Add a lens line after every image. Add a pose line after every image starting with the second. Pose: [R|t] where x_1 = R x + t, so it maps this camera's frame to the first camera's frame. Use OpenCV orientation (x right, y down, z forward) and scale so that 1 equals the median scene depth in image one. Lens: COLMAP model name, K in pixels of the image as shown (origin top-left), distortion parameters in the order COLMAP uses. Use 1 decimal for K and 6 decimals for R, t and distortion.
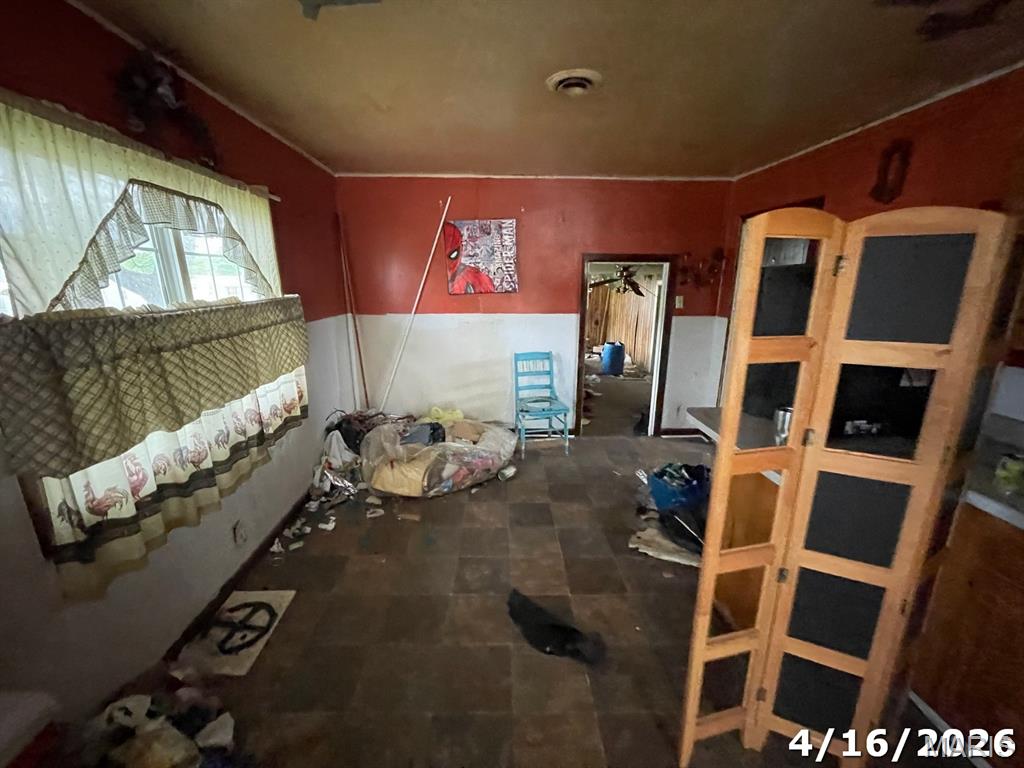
lens RADIAL K [[408.3, 0, 518.3], [0, 408.3, 388.6], [0, 0, 1]] dist [-0.004625, 0.001108]
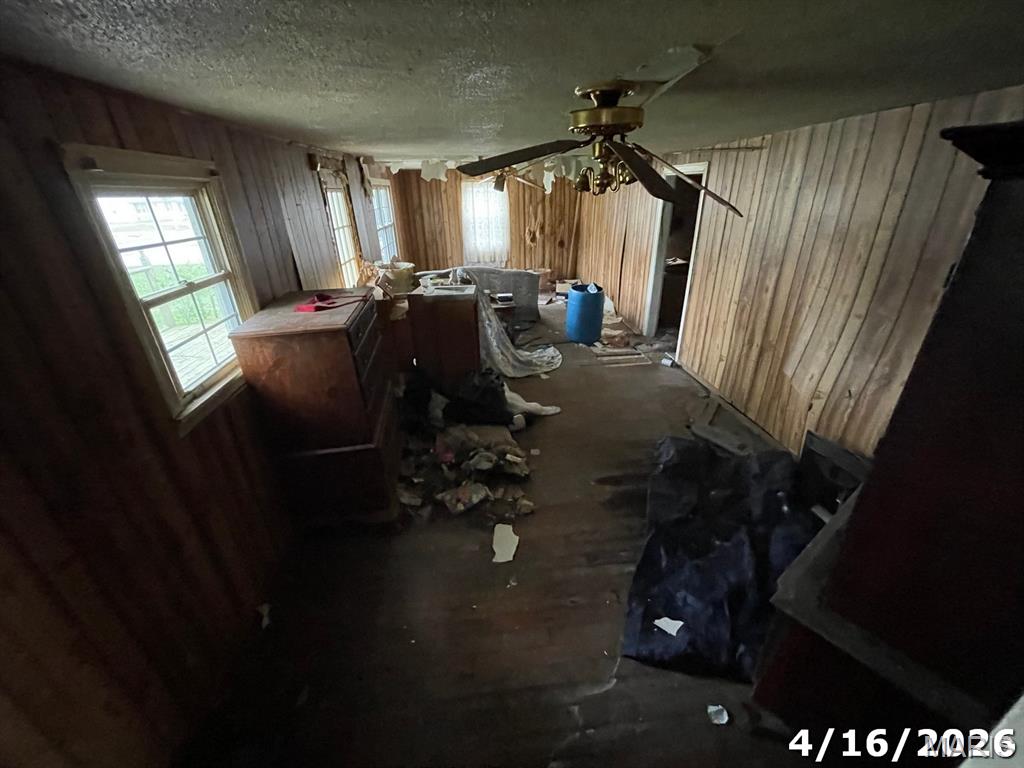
lens RADIAL K [[408.3, 0, 517.3], [0, 408.3, 384.5], [0, 0, 1]] dist [-0.004625, 0.001108]
pose [[0.997859, -0.050557, 0.041481, 0.104589], [0.041394, 0.979352, 0.197878, -0.092961], [-0.050629, -0.195737, 0.979349, 0.402397]]
